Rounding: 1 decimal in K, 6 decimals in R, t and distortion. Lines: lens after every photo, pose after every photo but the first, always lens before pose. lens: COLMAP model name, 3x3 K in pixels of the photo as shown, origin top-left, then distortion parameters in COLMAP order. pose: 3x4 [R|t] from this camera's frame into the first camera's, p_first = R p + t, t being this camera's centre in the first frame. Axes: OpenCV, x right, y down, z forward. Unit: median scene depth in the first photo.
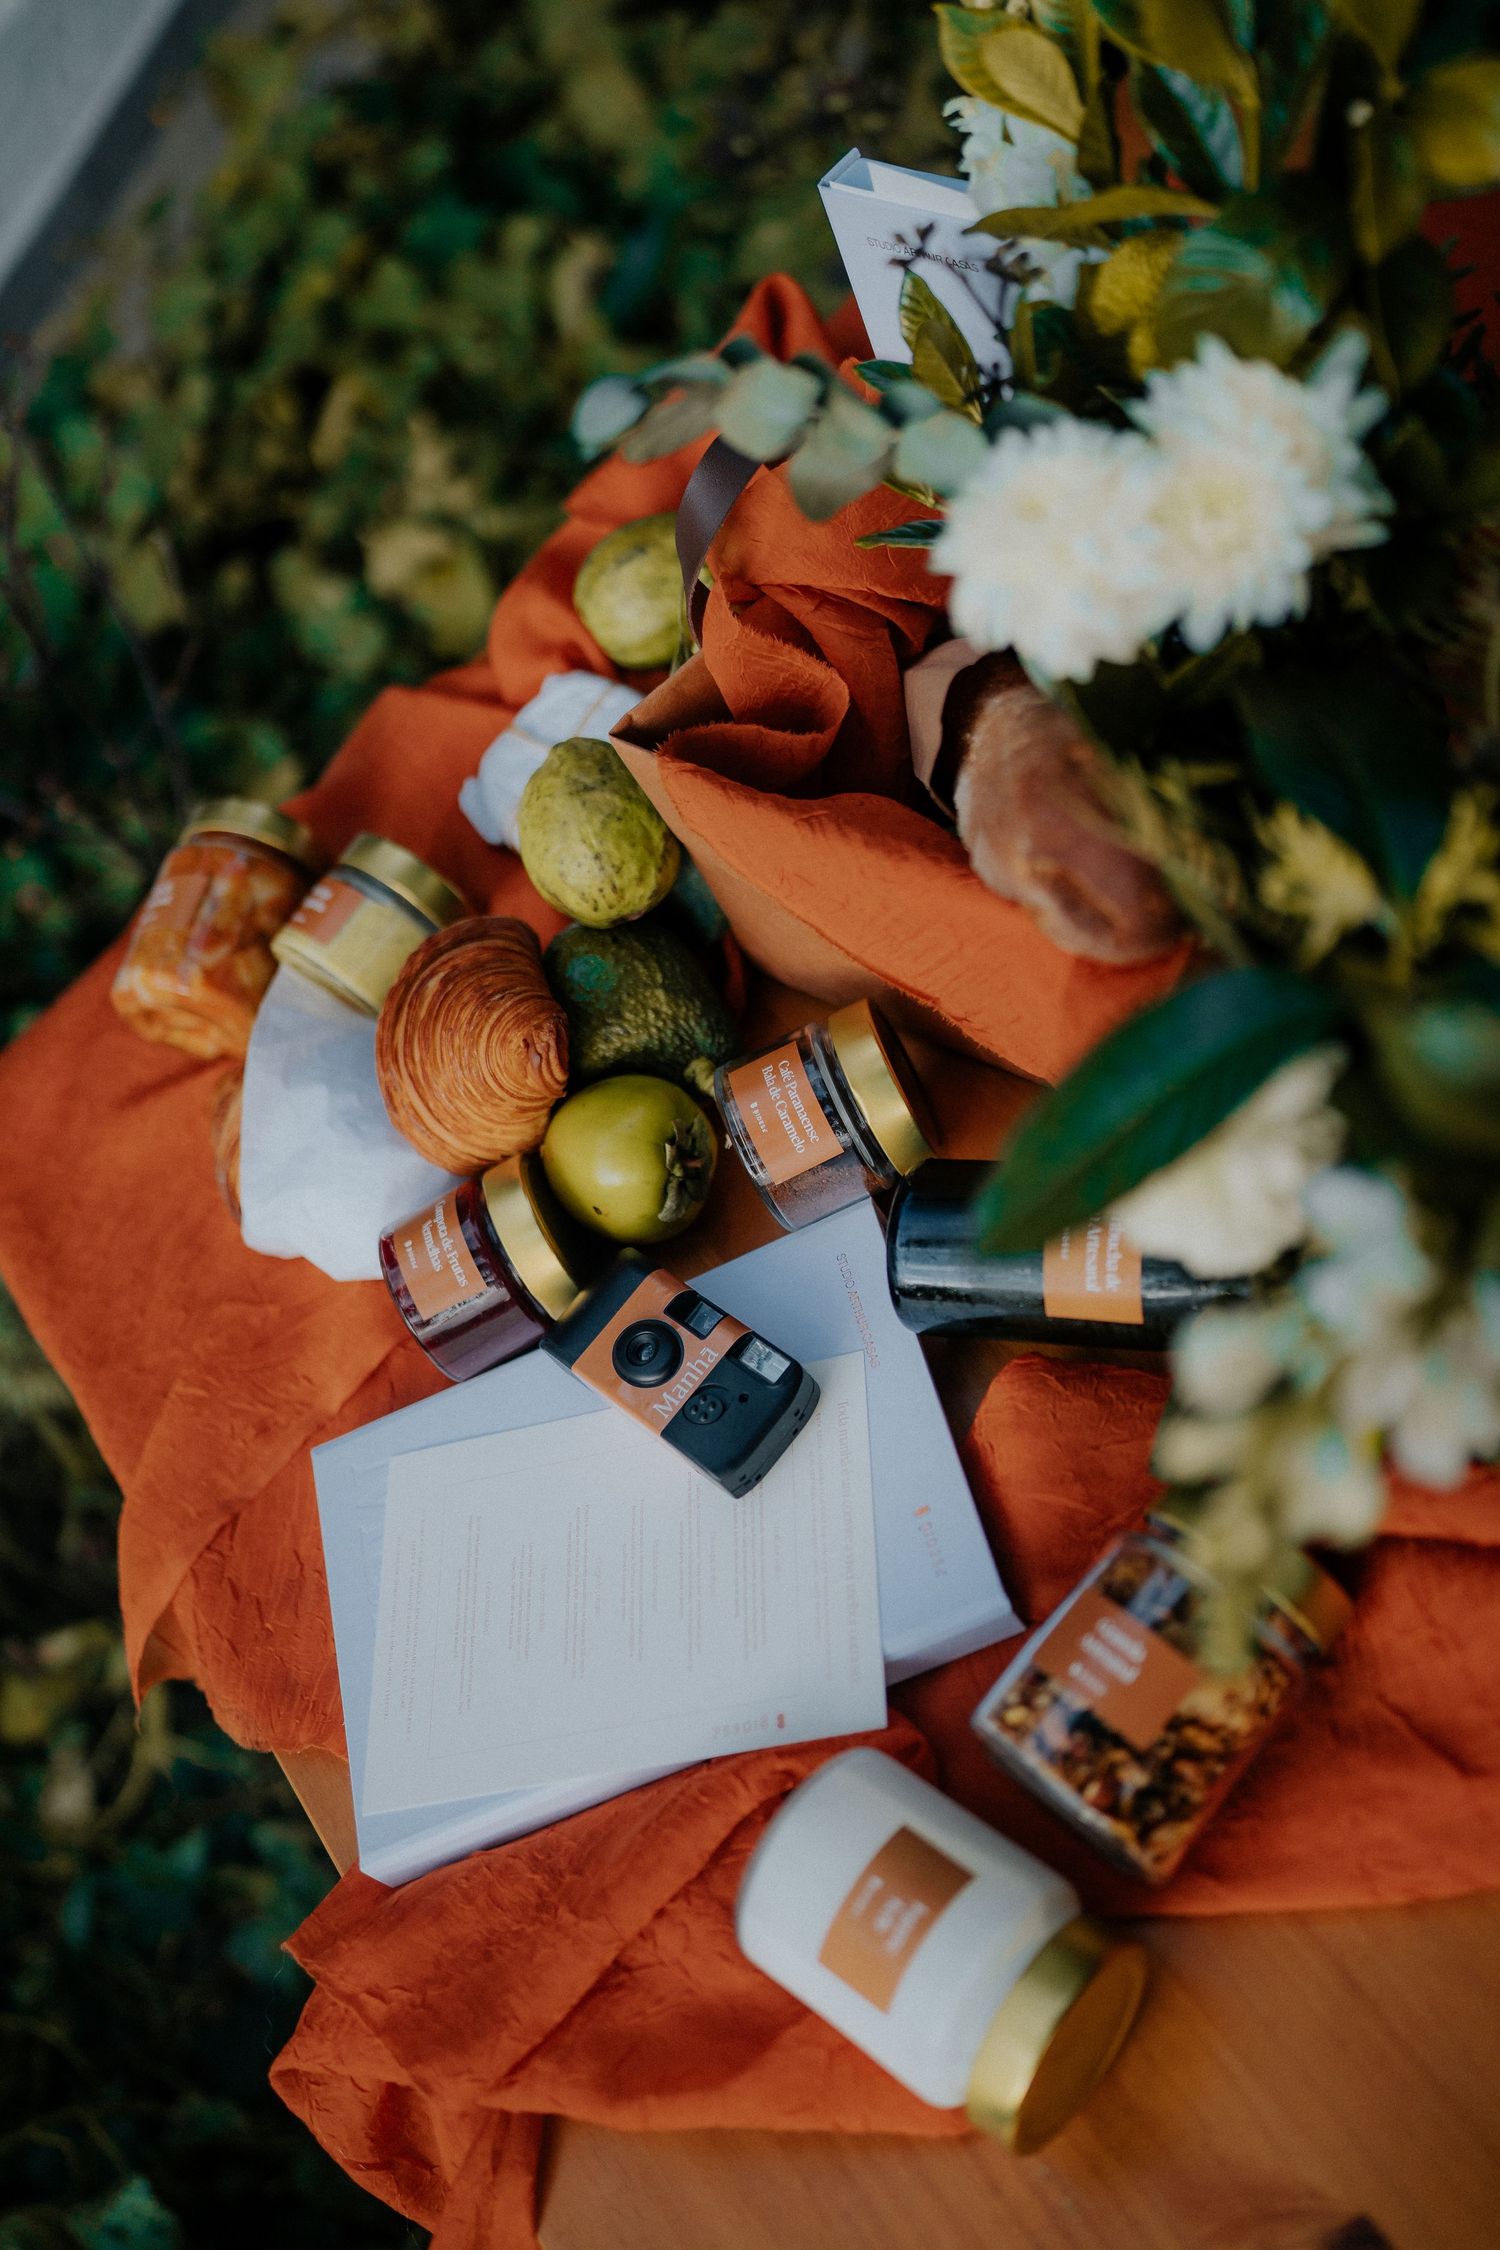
lens RADIAL K [[2248.4, 0, 750.0], [0, 2248.4, 1125.0], [0, 0, 1]] dist [0.005562, 0.021983]
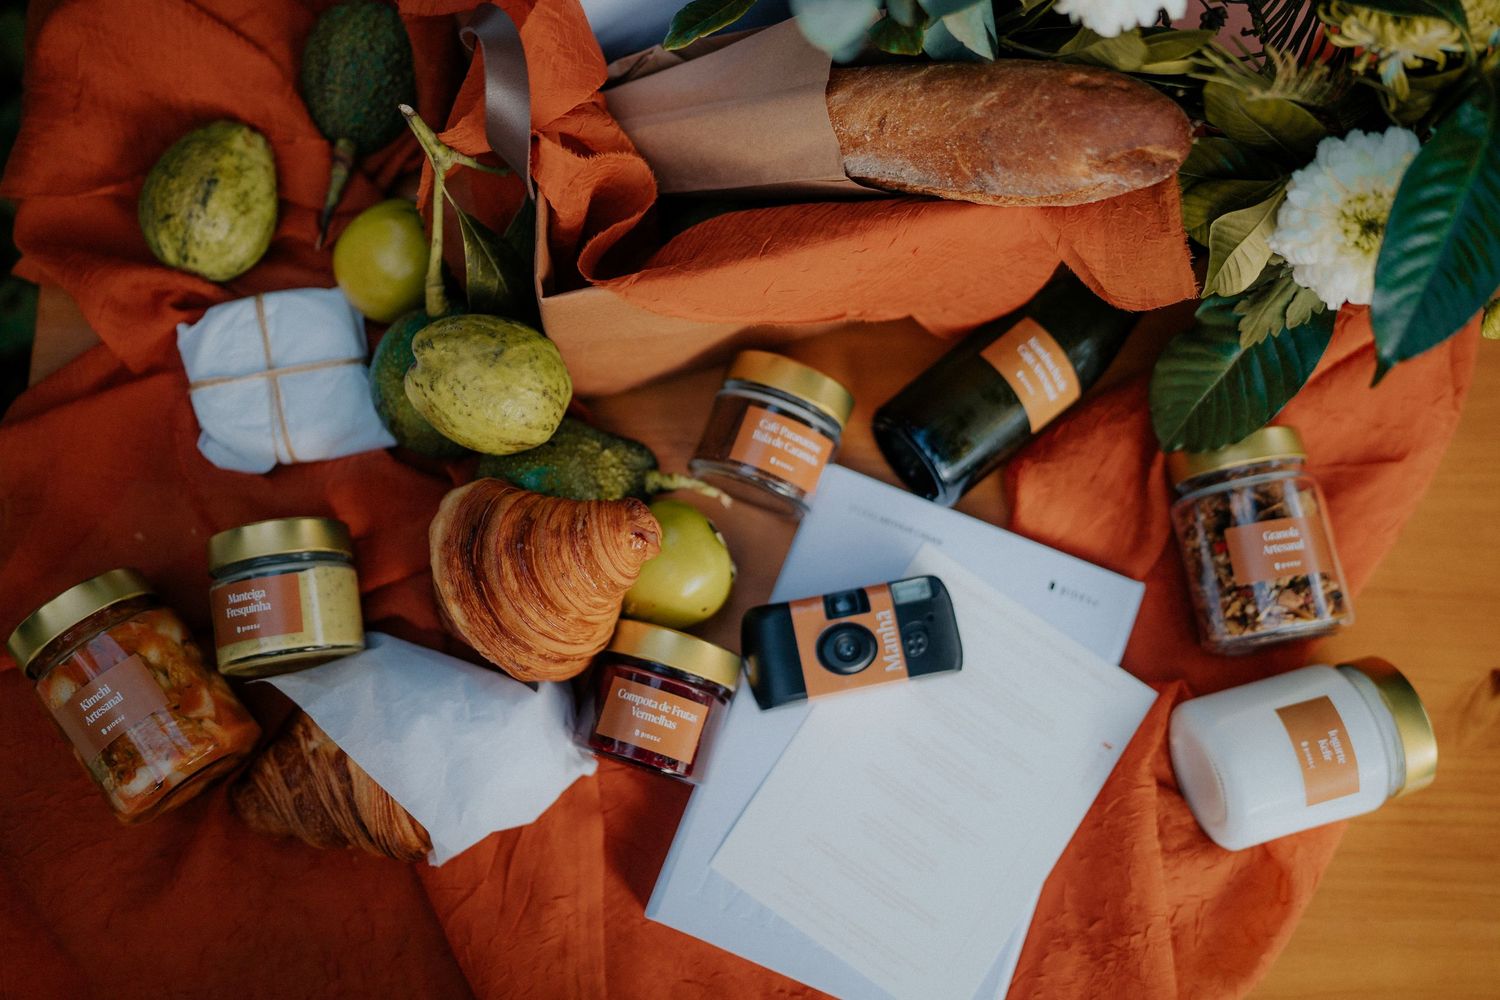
lens RADIAL K [[1498.9, 0, 750.0], [0, 1498.9, 500.0], [0, 0, 1]] dist [0.005562, 0.021983]
pose [[0.538325, -0.642806, 0.544983, -0.516555], [0.541125, 0.759414, 0.361213, -0.327124], [-0.646058, 0.100454, 0.756649, 0.347537]]
